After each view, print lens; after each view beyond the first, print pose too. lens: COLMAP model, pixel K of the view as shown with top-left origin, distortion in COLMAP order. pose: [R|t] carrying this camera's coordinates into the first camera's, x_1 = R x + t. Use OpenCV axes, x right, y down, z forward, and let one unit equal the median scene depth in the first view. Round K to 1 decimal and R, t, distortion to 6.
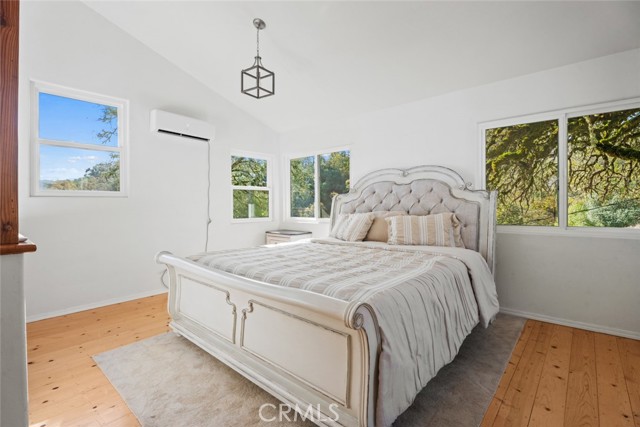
lens RADIAL K [[295.9, 0, 317.1], [0, 295.9, 211.8], [0, 0, 1]] dist [-0.004475, -0.001832]
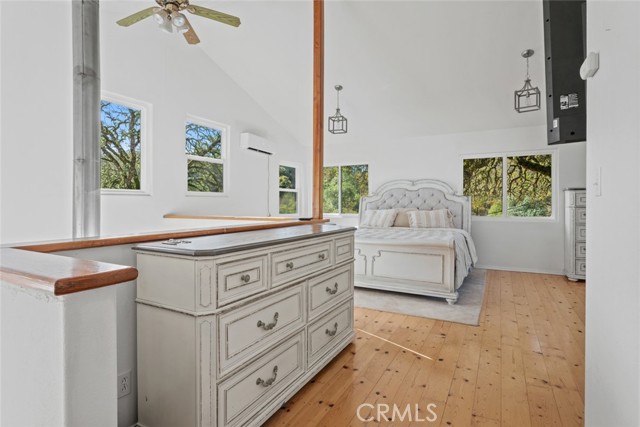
lens RADIAL K [[324.1, 0, 322.1], [0, 324.1, 210.3], [0, 0, 1]] dist [0.000027, 0.000617]
pose [[0.973496, 0.001888, 0.228697, -0.558906], [-0.001033, 0.999992, -0.003858, 0.016572], [-0.228703, 0.003519, 0.973490, -0.537574]]
